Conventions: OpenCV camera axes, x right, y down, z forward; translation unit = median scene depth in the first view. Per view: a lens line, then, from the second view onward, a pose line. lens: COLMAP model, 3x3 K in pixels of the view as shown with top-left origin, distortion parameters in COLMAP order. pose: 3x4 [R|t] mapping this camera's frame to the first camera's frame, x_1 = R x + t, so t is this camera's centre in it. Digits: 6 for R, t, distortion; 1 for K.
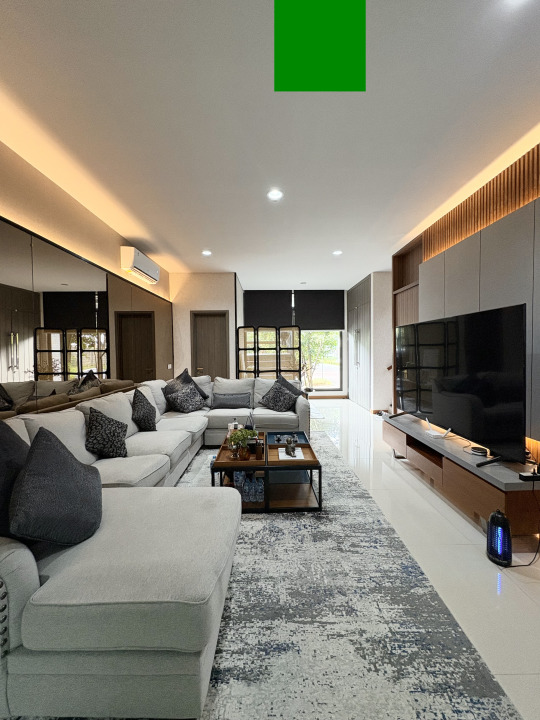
lens RADIAL K [[288.9, 0, 270.2], [0, 288.9, 357.7], [0, 0, 1]] dist [0.000323, 0.000190]
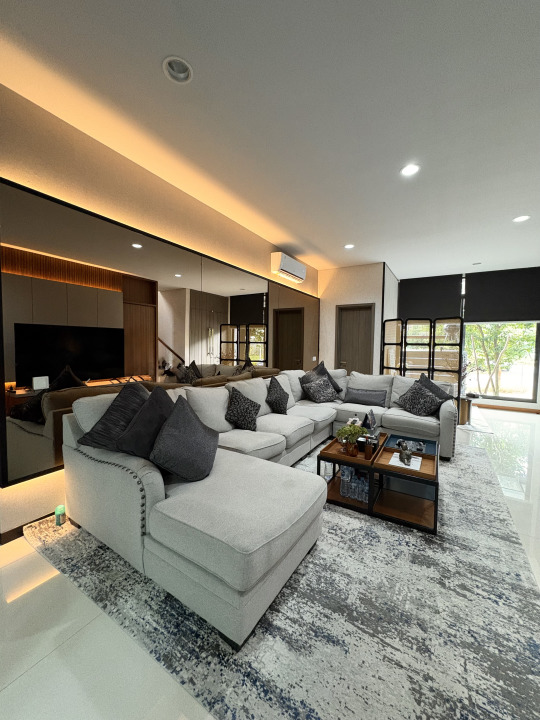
lens RADIAL K [[288.9, 0, 271.4], [0, 288.9, 357.8], [0, 0, 1]] dist [0.000323, 0.000190]
pose [[0.845405, 0.047087, -0.532047, 0.182694], [-0.035719, 0.998861, 0.031645, -0.002151], [0.532931, -0.007748, 0.846123, 0.020720]]
